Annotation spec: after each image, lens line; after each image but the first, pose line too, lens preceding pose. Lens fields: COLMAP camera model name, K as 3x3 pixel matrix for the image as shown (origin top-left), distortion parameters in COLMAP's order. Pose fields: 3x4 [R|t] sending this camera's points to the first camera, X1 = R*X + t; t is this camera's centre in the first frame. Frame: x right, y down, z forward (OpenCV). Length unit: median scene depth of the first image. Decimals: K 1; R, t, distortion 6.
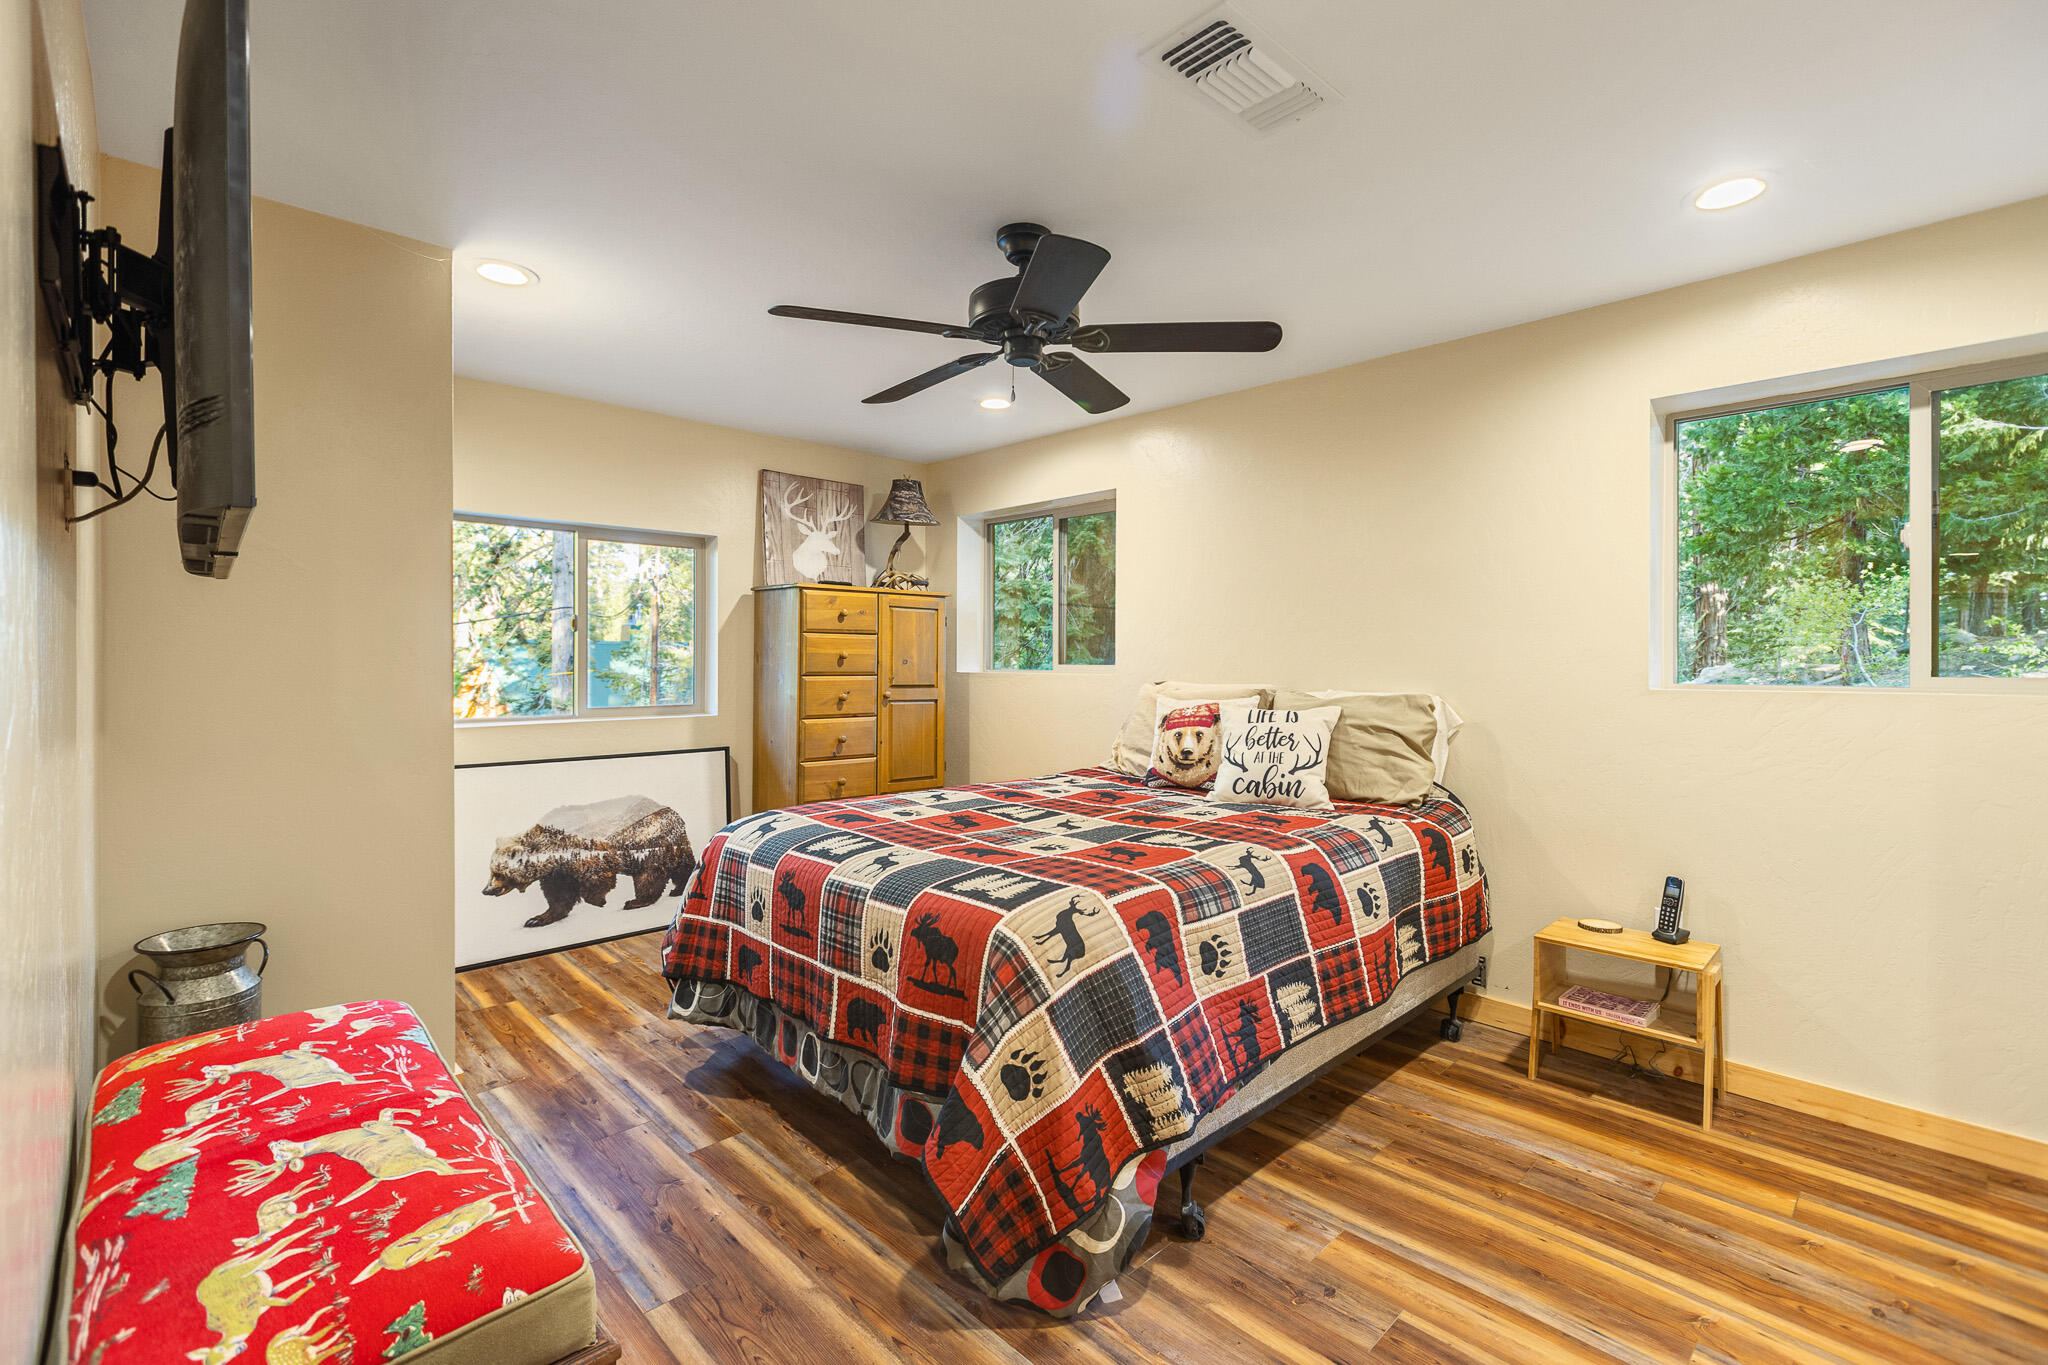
lens RADIAL K [[923.6, 0, 1018.4], [0, 923.6, 669.1], [0, 0, 1]] dist [0.003529, -0.001102]
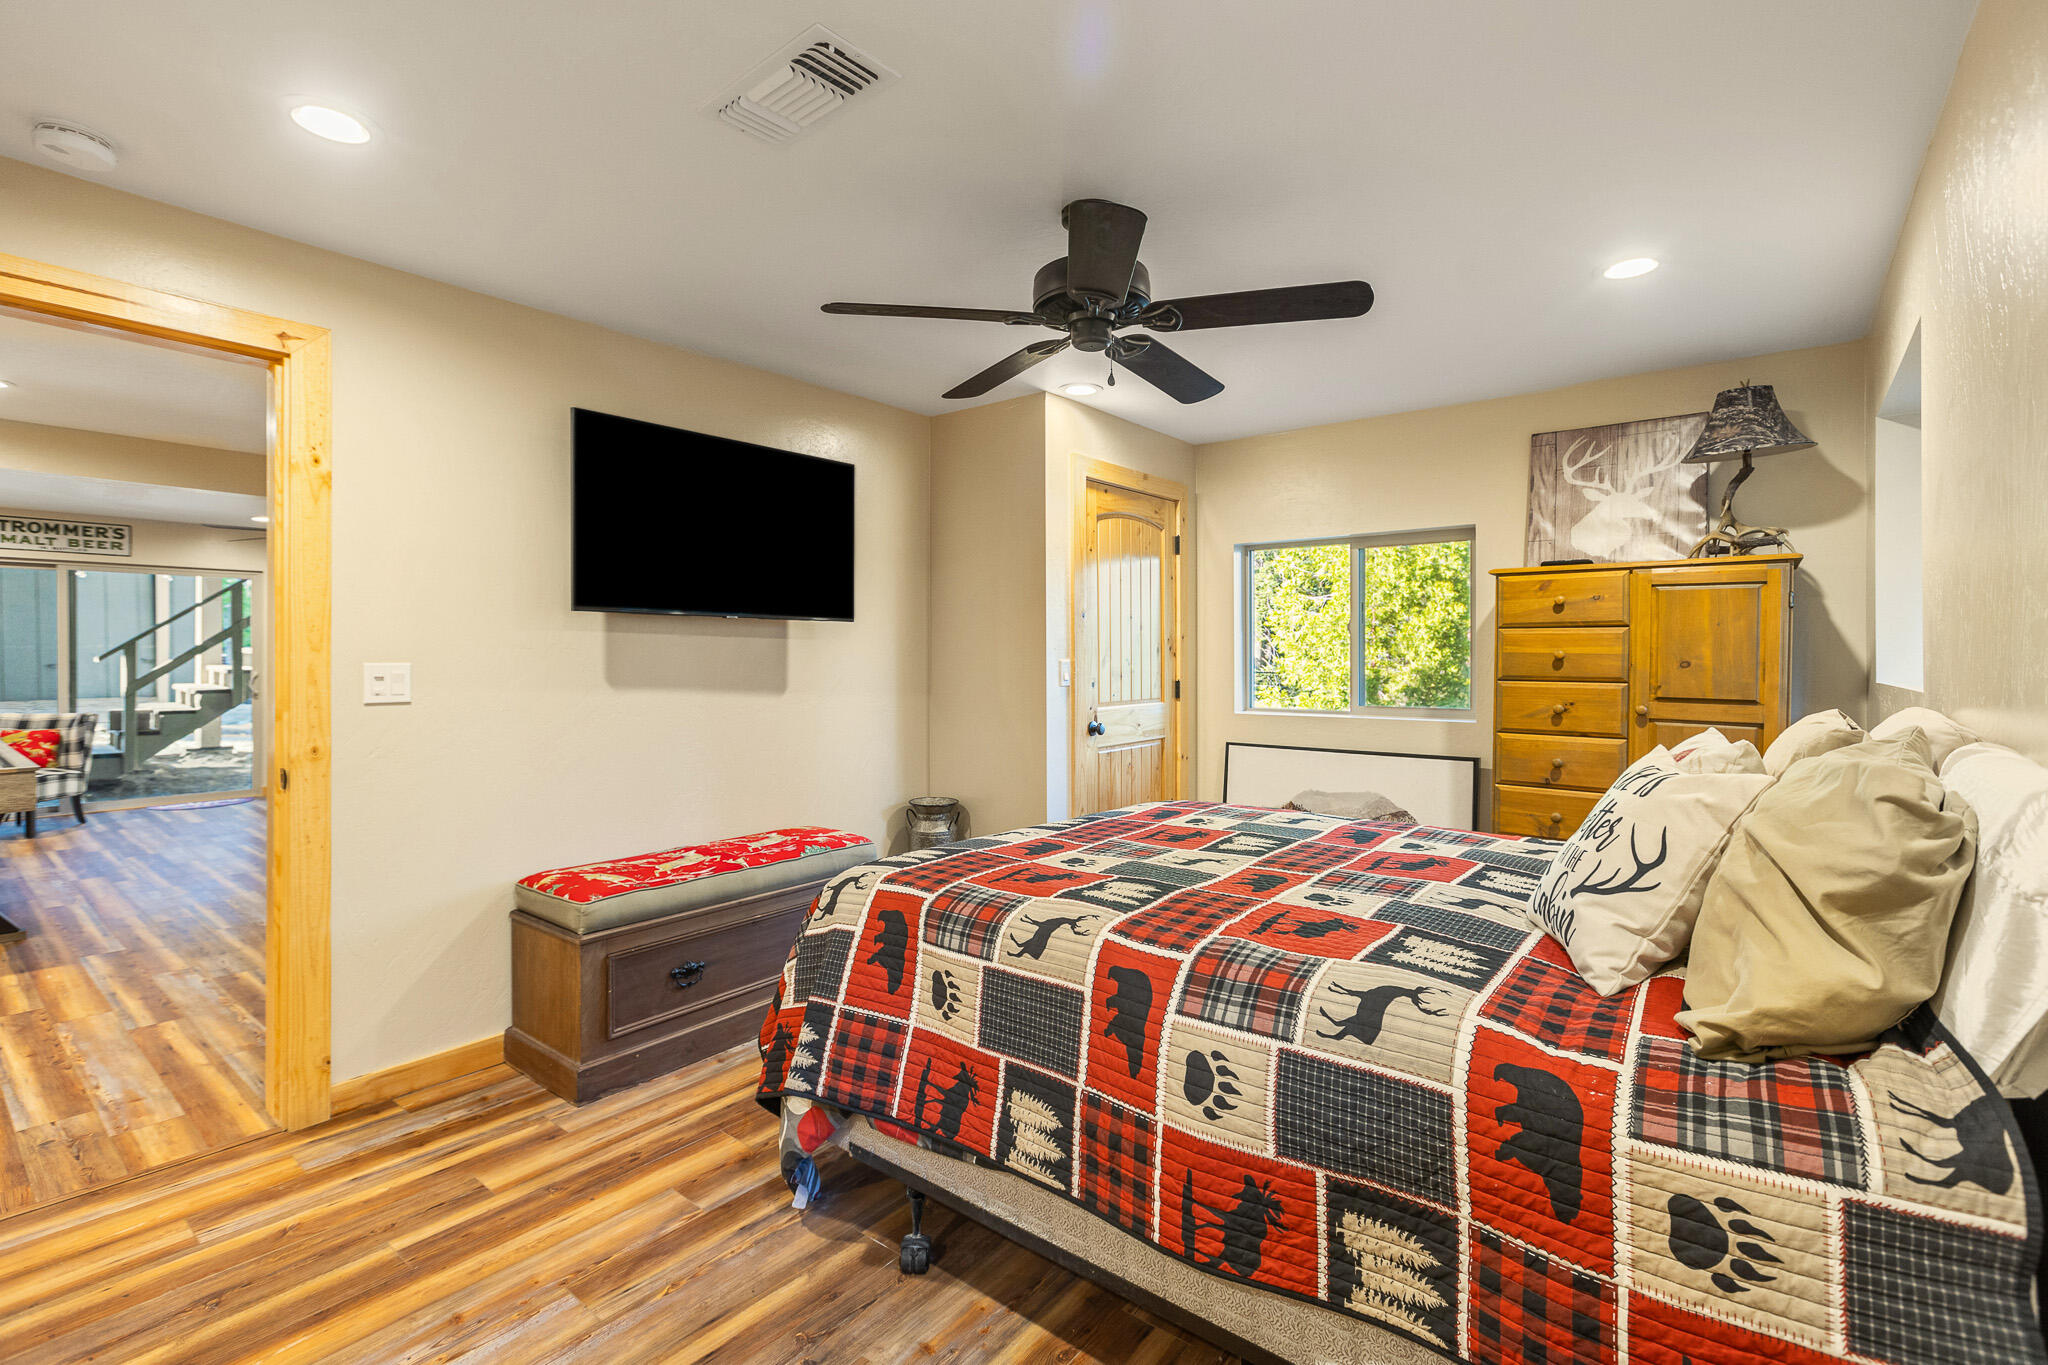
lens RADIAL K [[923.6, 0, 1025.9], [0, 923.6, 669.8], [0, 0, 1]] dist [0.003529, -0.001102]
pose [[0.157166, 0.010755, -0.987514, 0.733375], [-0.009146, 0.999914, 0.009434, -0.008257], [0.987530, 0.007550, 0.157251, 0.619289]]
